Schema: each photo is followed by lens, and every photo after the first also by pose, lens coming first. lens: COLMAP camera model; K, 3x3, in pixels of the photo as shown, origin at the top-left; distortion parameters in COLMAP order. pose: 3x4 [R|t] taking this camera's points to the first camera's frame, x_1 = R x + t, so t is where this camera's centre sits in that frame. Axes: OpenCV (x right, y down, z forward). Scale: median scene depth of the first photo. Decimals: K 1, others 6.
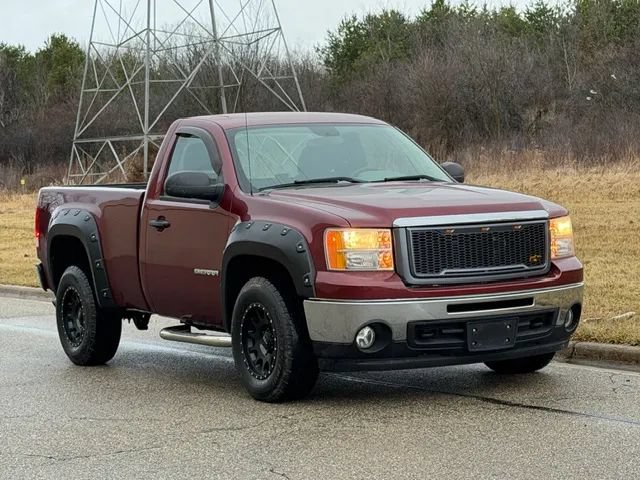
lens RADIAL K [[1651.8, 0, 318.1], [0, 1651.8, 245.7], [0, 0, 1]] dist [0.131772, 0.000000]
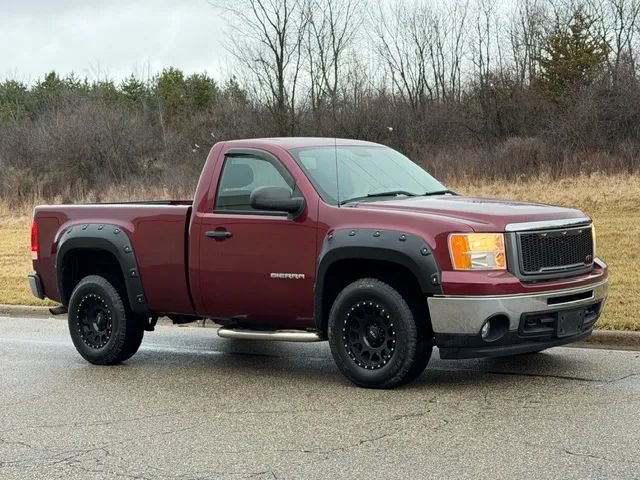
lens RADIAL K [[1228.1, 0, 320.5], [0, 1228.1, 244.5], [0, 0, 1]] dist [0.147256, 0.000000]
pose [[0.948567, -0.012525, 0.316330, -0.325370], [0.017601, 0.999758, -0.013194, 0.006294], [-0.316088, 0.018083, 0.948558, 0.211490]]
